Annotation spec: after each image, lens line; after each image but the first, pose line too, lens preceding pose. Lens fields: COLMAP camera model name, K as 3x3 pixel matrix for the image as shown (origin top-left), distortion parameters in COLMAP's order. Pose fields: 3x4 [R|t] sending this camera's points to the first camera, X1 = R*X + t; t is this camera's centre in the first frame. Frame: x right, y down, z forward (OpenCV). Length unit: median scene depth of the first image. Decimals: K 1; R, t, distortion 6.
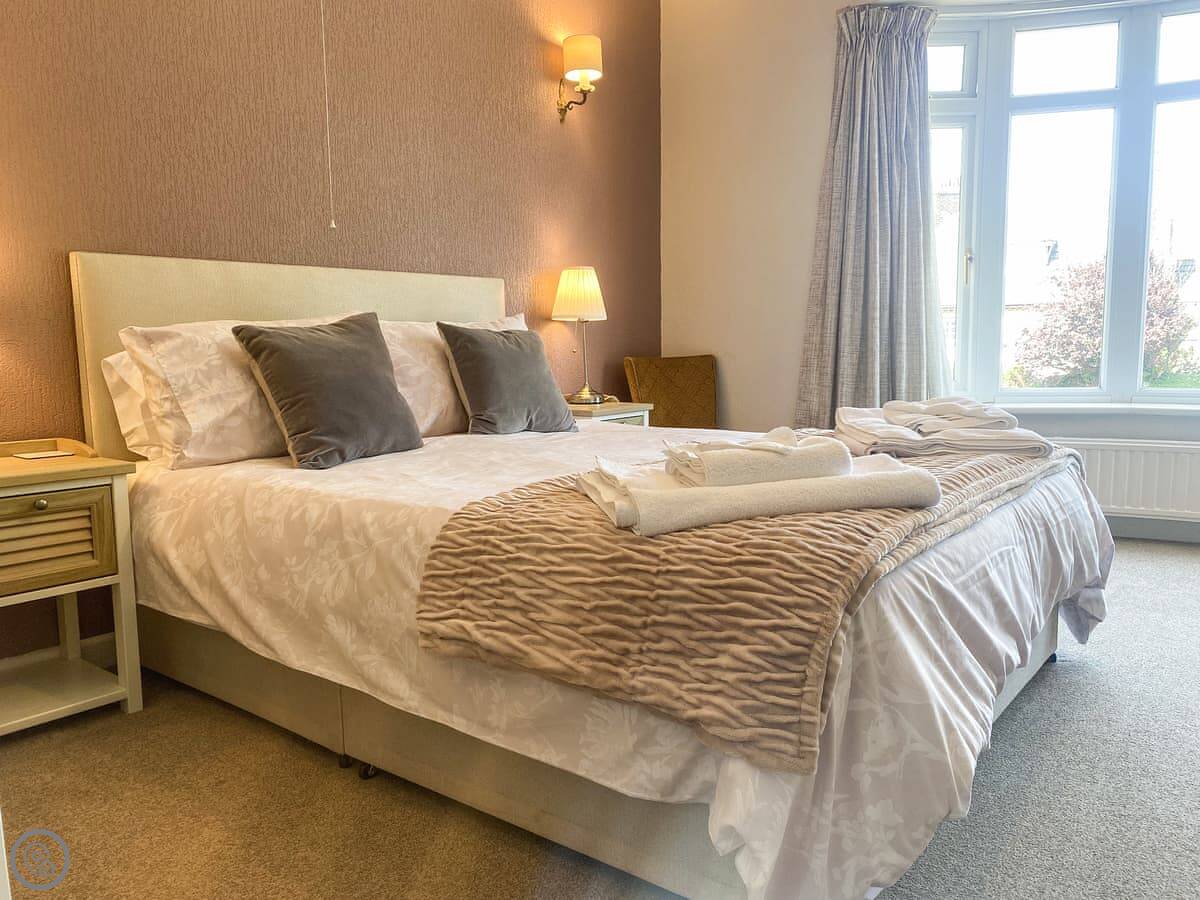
lens RADIAL K [[908.5, 0, 600.3], [0, 908.5, 503.8], [0, 0, 1]] dist [0.001121, -0.006141]
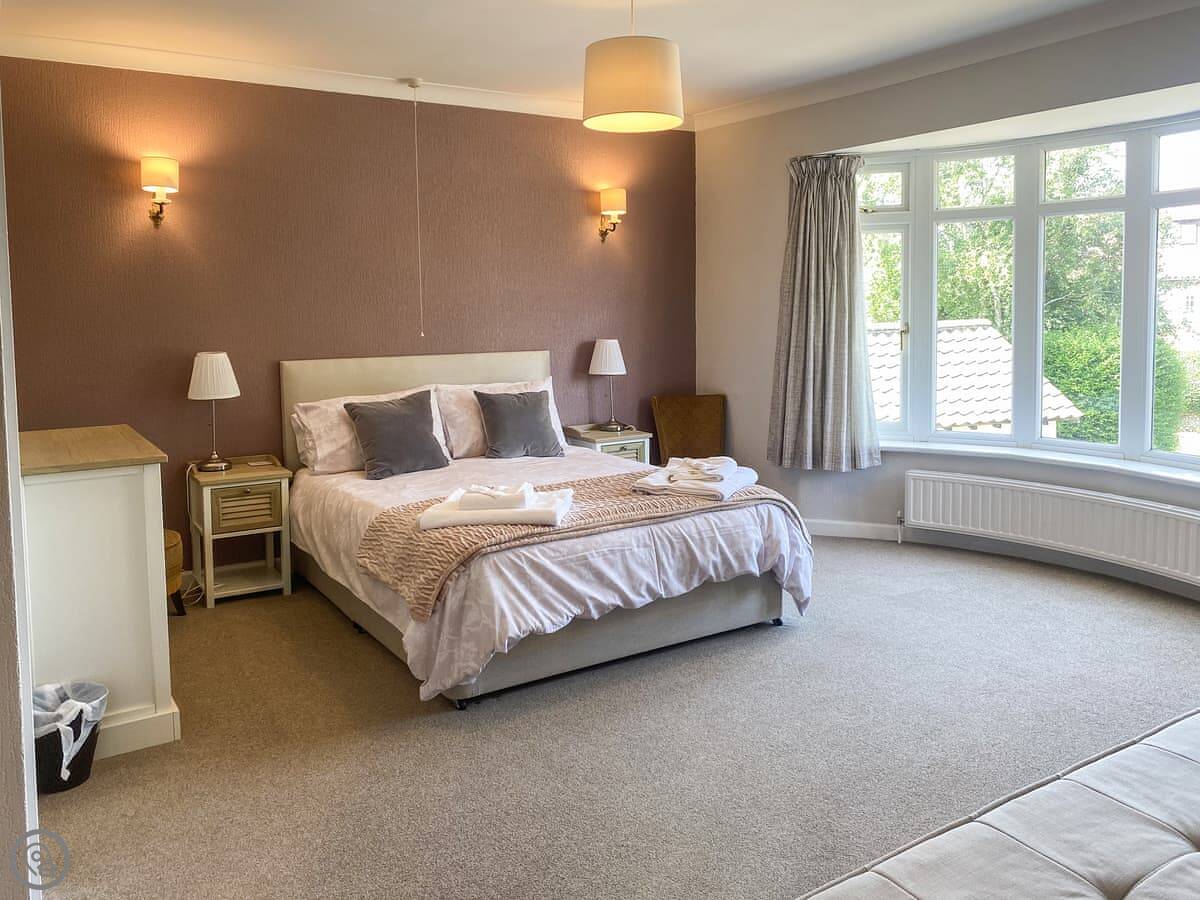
lens RADIAL K [[932.5, 0, 600.0], [0, 932.5, 450.0], [0, 0, 1]] dist [0.009994, -0.000069]
pose [[0.944401, 0.051037, -0.324811, 0.770699], [-0.057621, 0.998281, -0.010676, -0.105308], [0.323707, 0.028798, 0.945719, -0.715796]]
